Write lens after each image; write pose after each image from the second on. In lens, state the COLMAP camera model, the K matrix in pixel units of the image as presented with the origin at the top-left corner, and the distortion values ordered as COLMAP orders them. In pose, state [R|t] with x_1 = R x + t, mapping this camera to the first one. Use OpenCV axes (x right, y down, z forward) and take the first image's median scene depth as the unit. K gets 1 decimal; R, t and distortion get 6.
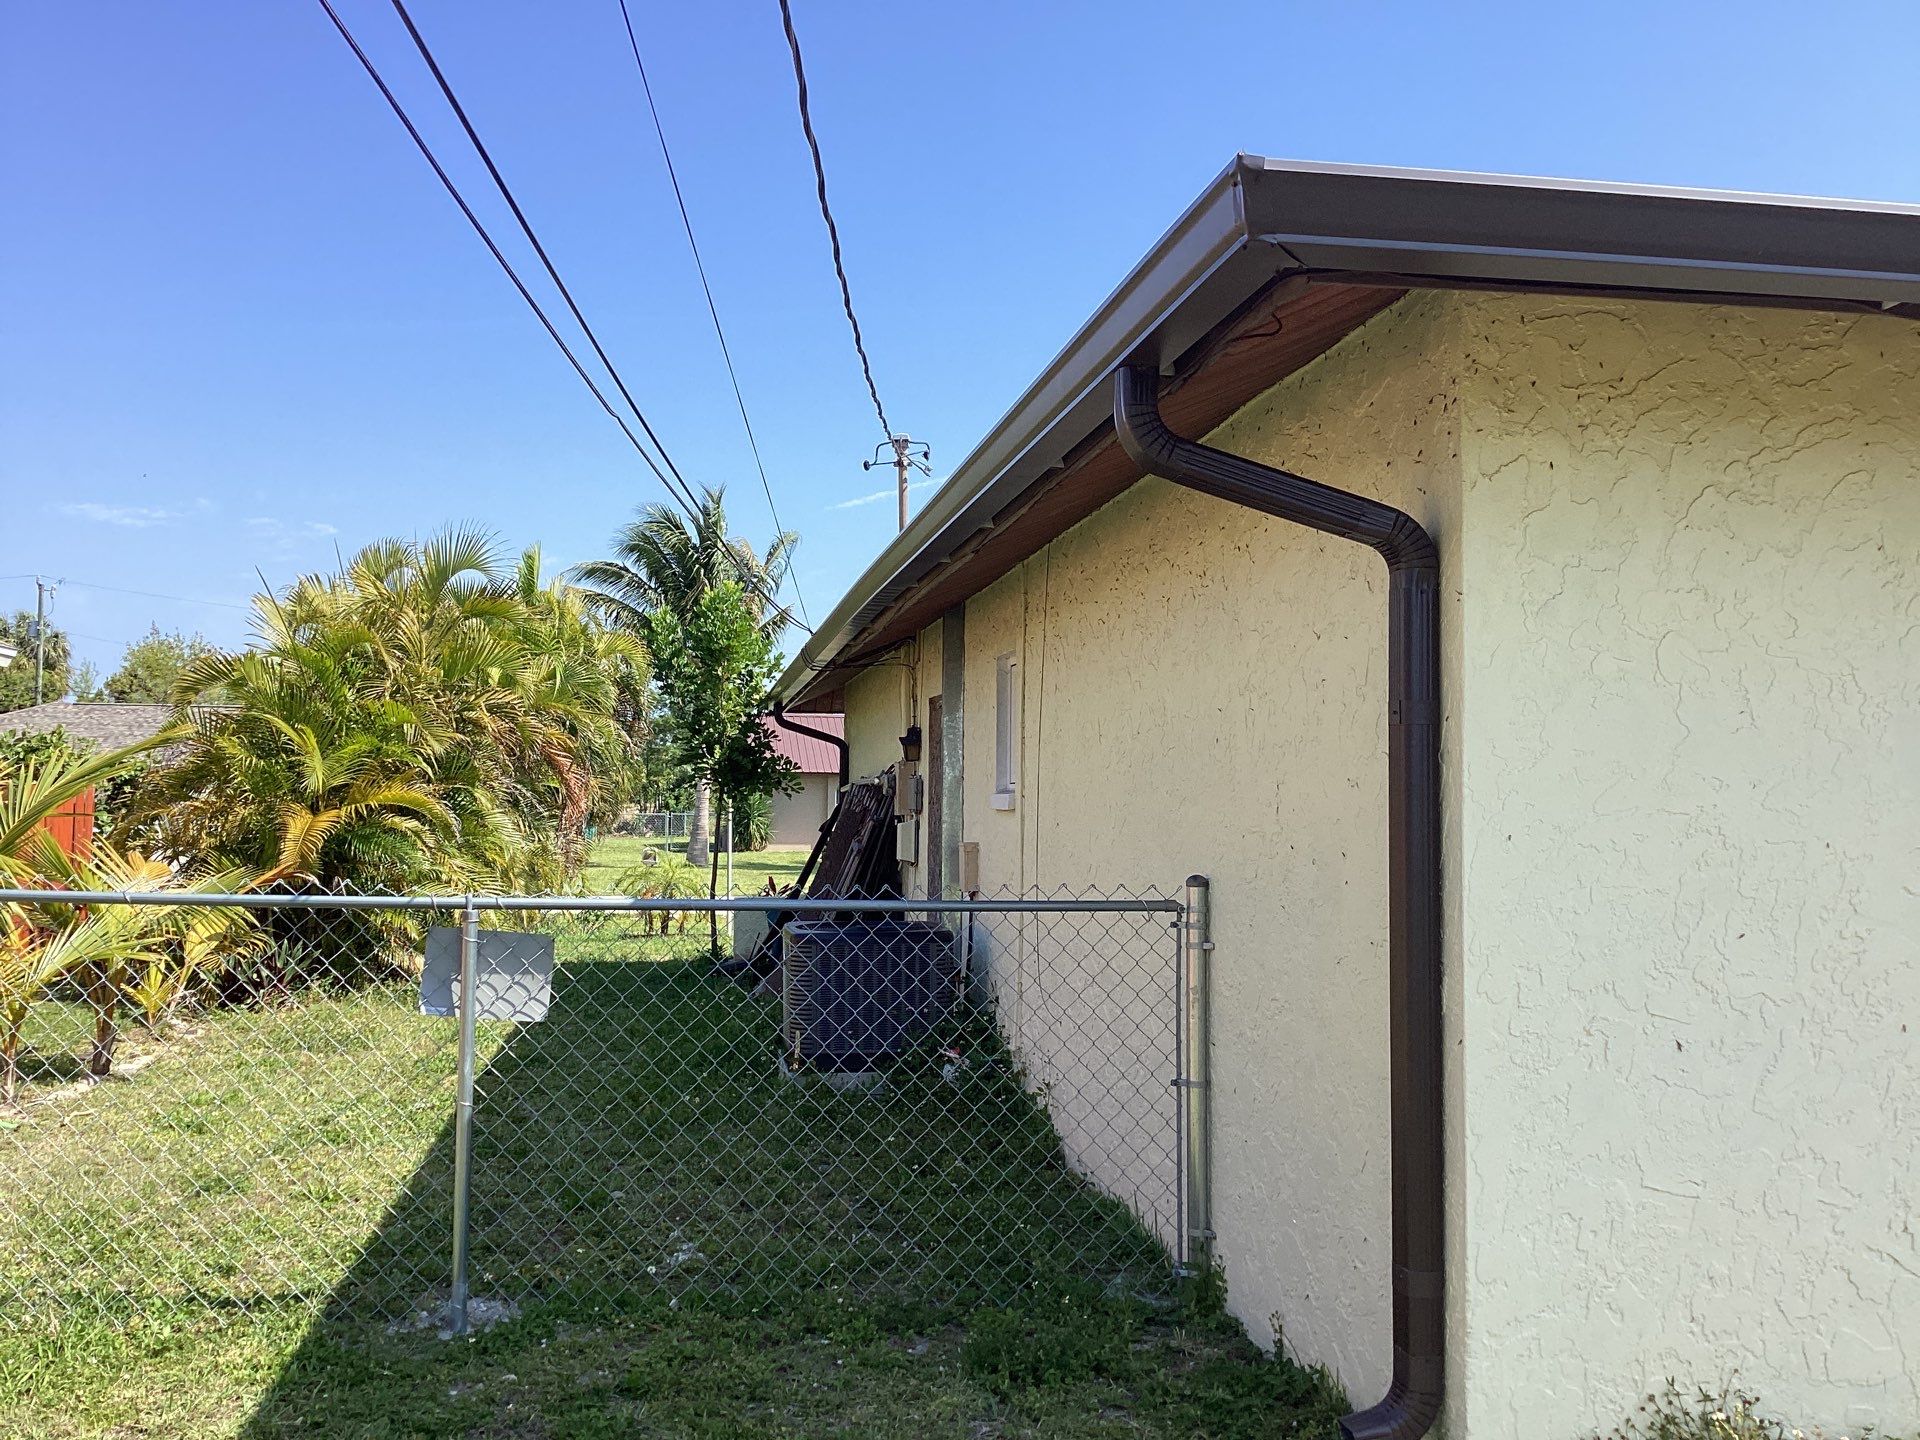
lens RADIAL K [[1743.3, 0, 915.0], [0, 1743.3, 716.0], [0, 0, 1]] dist [0.033013, -0.061229]
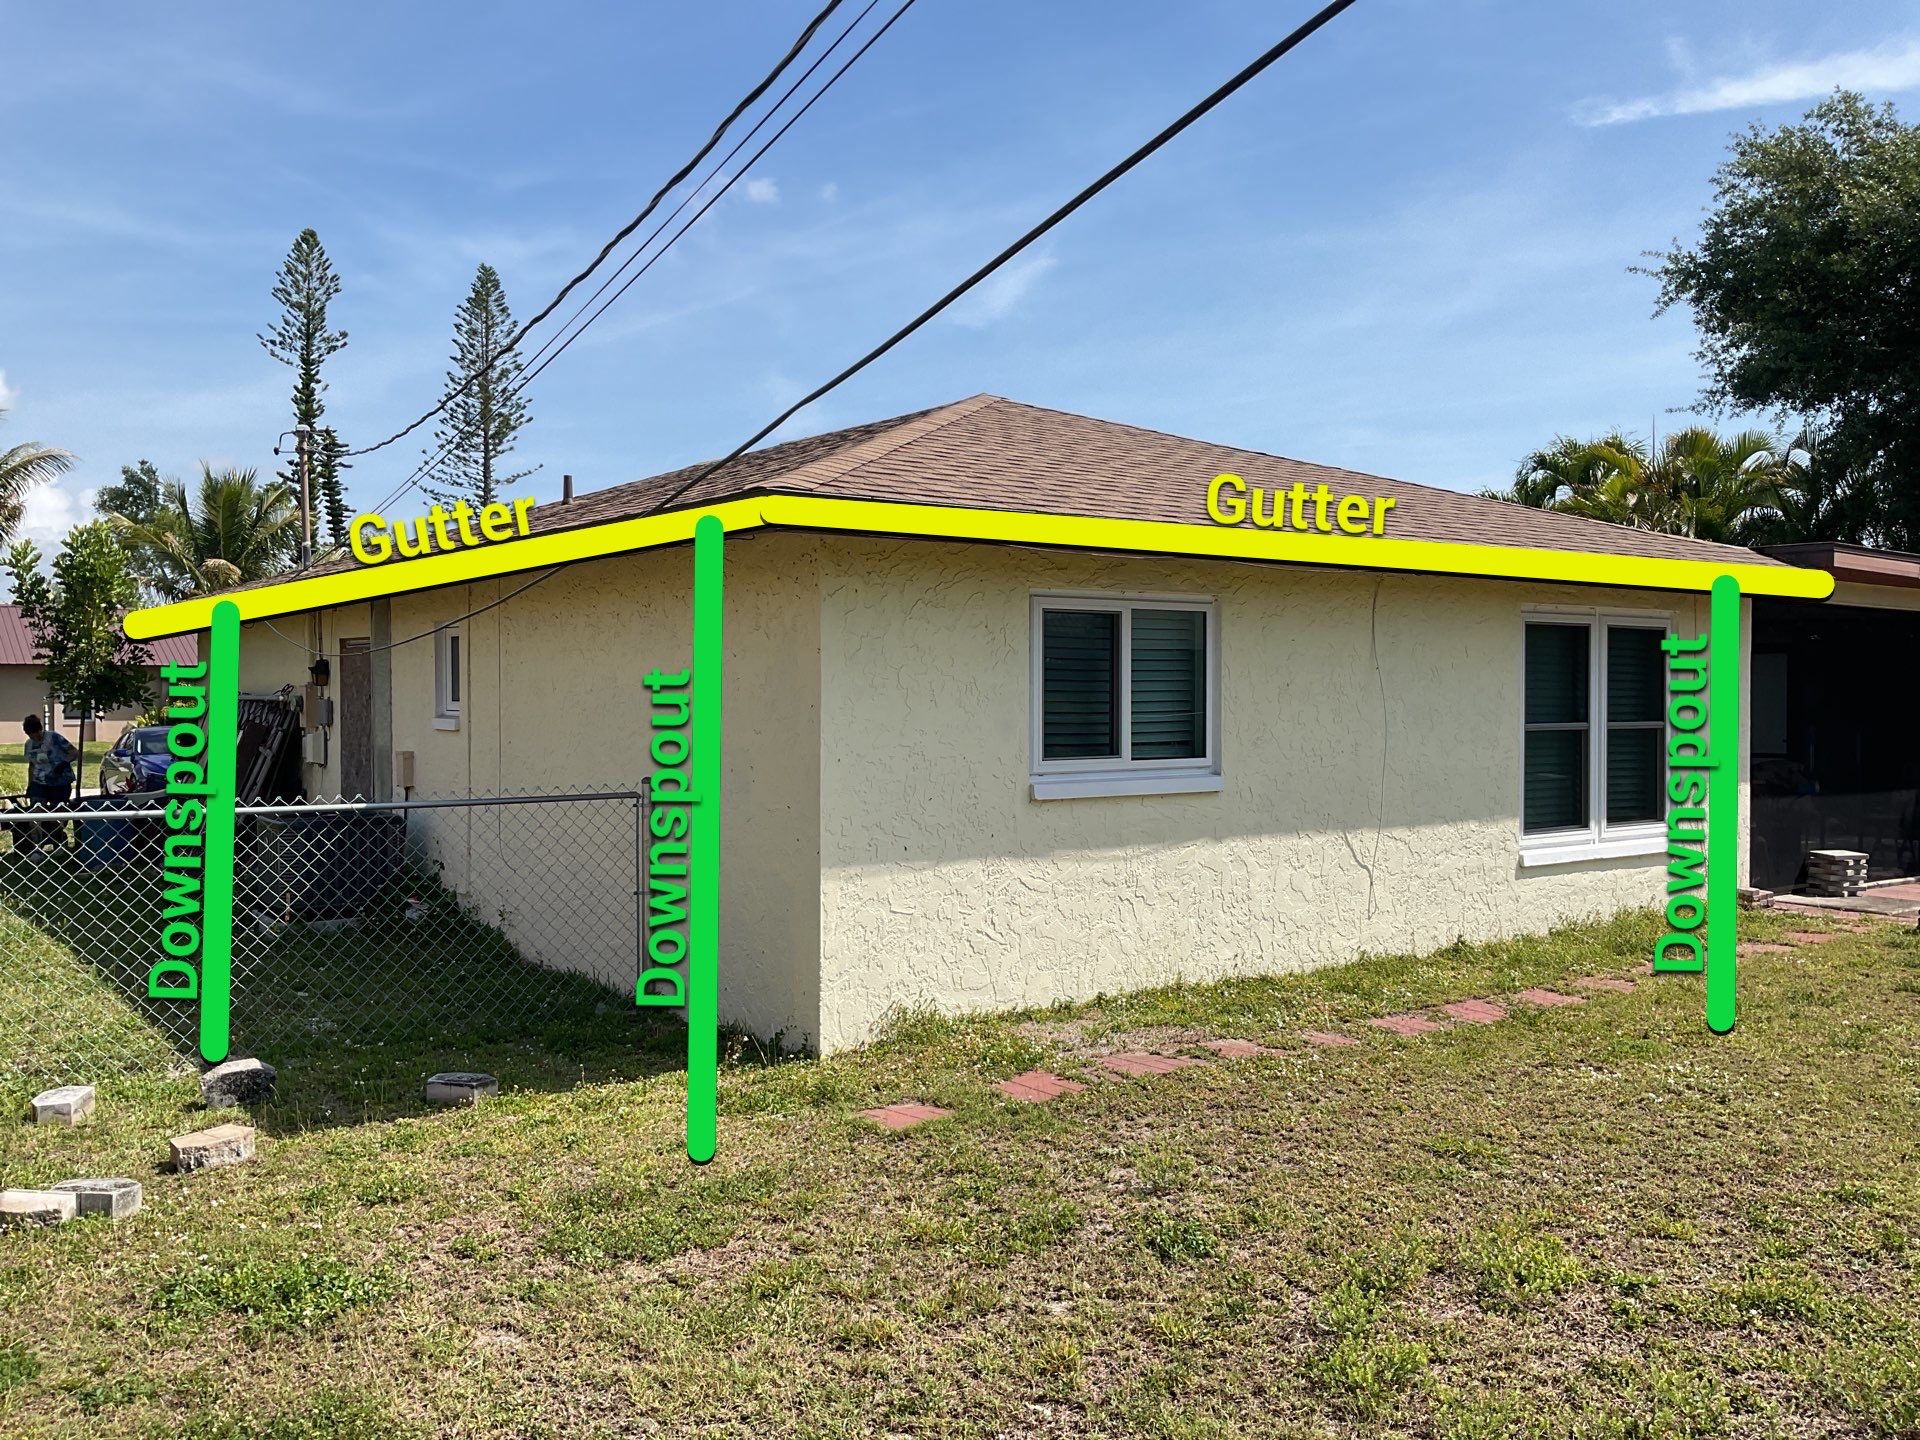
lens RADIAL K [[1743.3, 0, 915.0], [0, 1743.3, 716.0], [0, 0, 1]] dist [0.033013, -0.061229]
pose [[0.891017, -0.023508, 0.453360, -0.367737], [-0.010642, 0.997302, 0.072629, -0.094521], [-0.453845, -0.069539, 0.888363, -0.642248]]
